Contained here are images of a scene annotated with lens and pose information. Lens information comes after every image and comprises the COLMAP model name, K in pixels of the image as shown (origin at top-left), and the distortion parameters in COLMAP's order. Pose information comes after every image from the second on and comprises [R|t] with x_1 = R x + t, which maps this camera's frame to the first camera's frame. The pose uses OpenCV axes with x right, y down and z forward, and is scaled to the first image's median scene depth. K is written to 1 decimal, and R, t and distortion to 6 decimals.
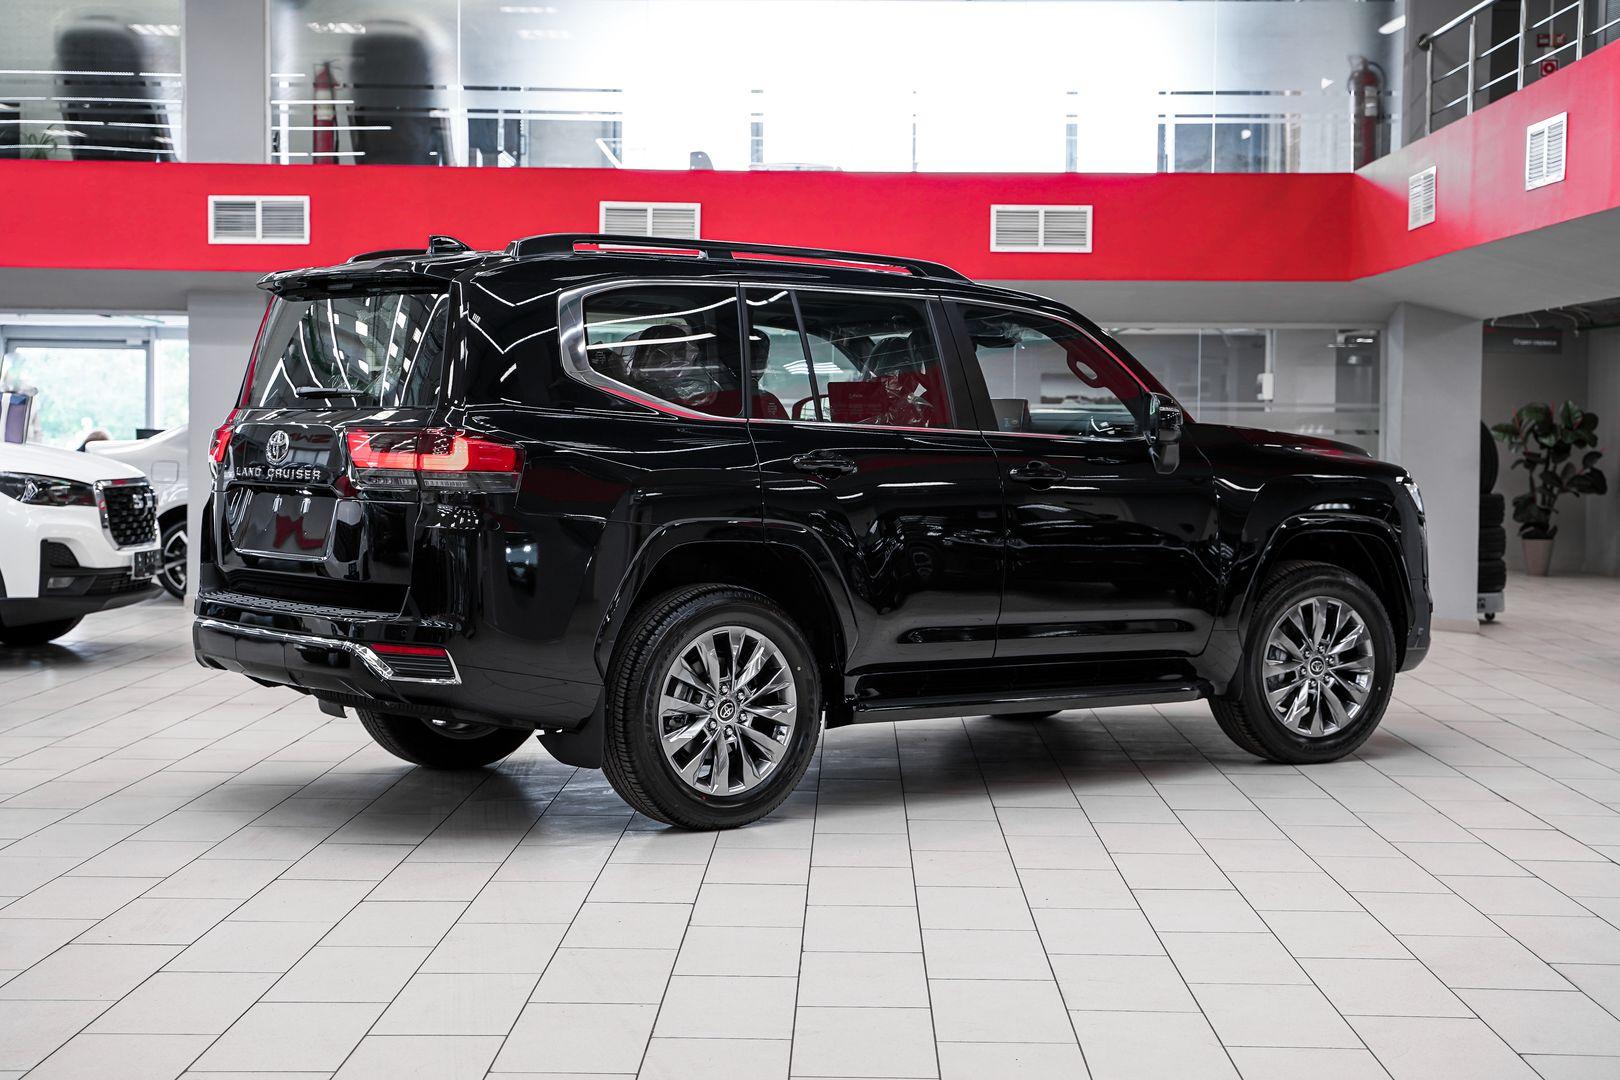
lens RADIAL K [[2489.5, 0, 810.0], [0, 2489.5, 540.0], [0, 0, 1]] dist [0.133245, -0.000254]
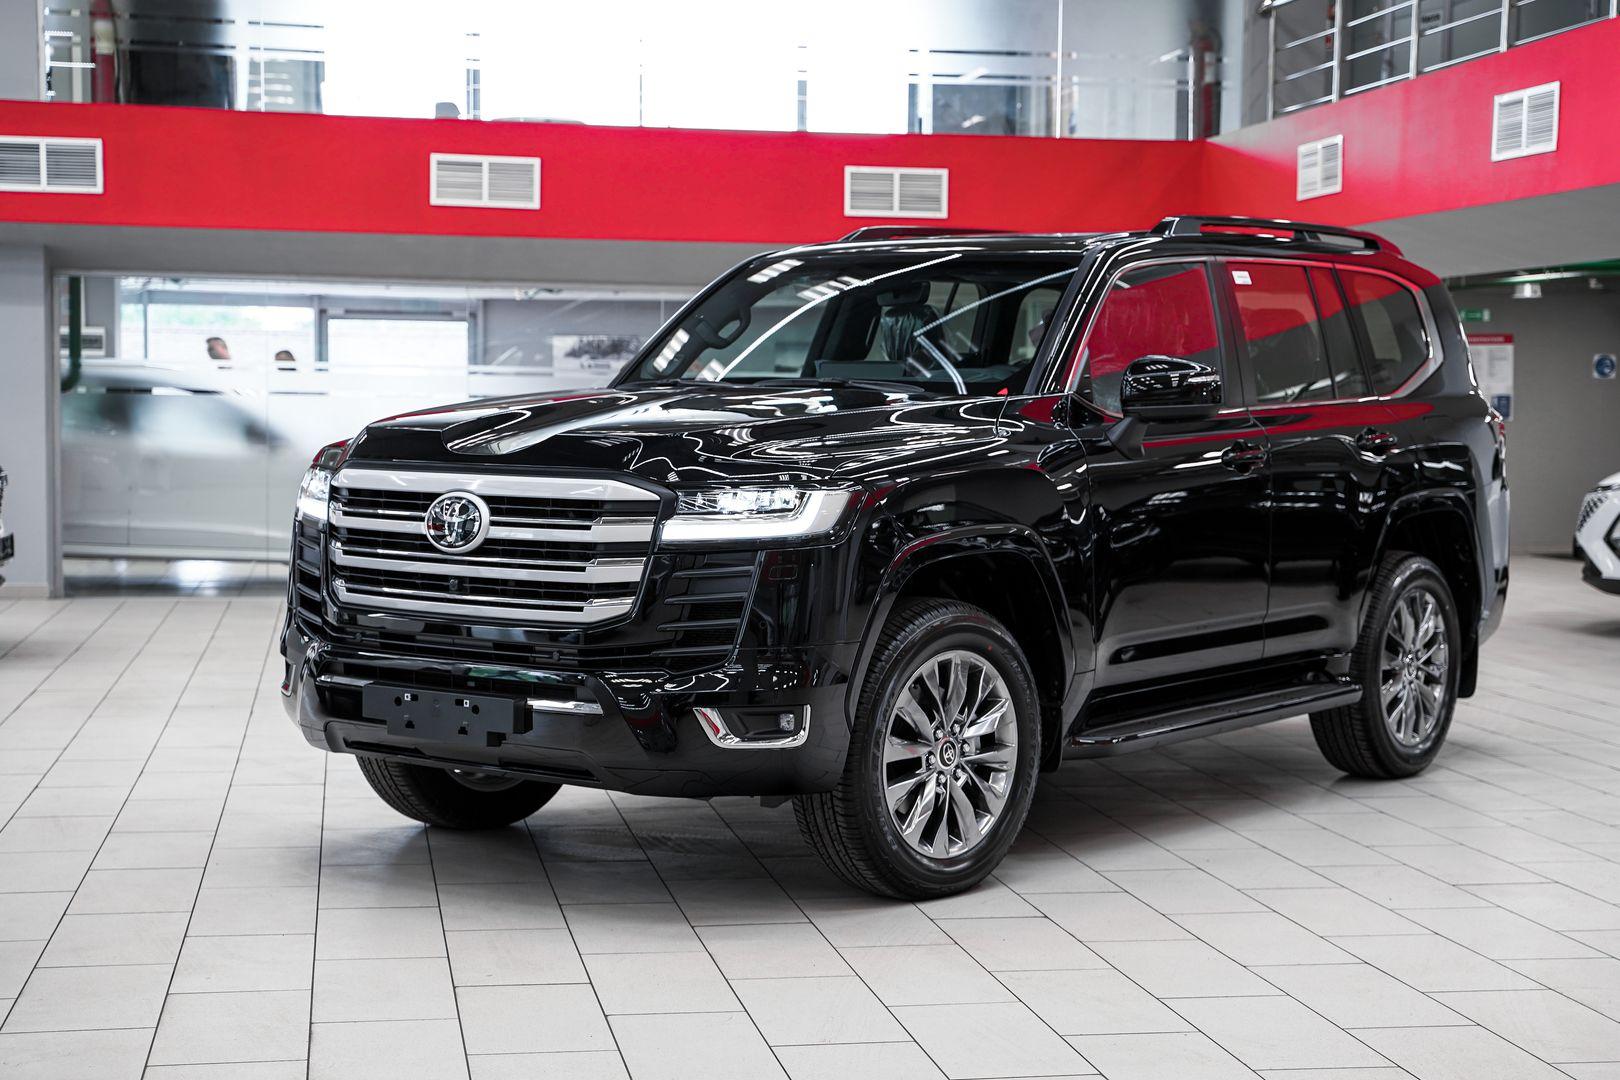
lens RADIAL K [[2565.1, 0, 809.2], [0, 2565.1, 564.8], [0, 0, 1]] dist [0.175974, 0.029978]
pose [[0.980606, -0.012269, 0.195604, -0.128243], [0.008268, 0.999740, 0.021258, -0.002653], [-0.195814, -0.019228, 0.980452, 0.031161]]
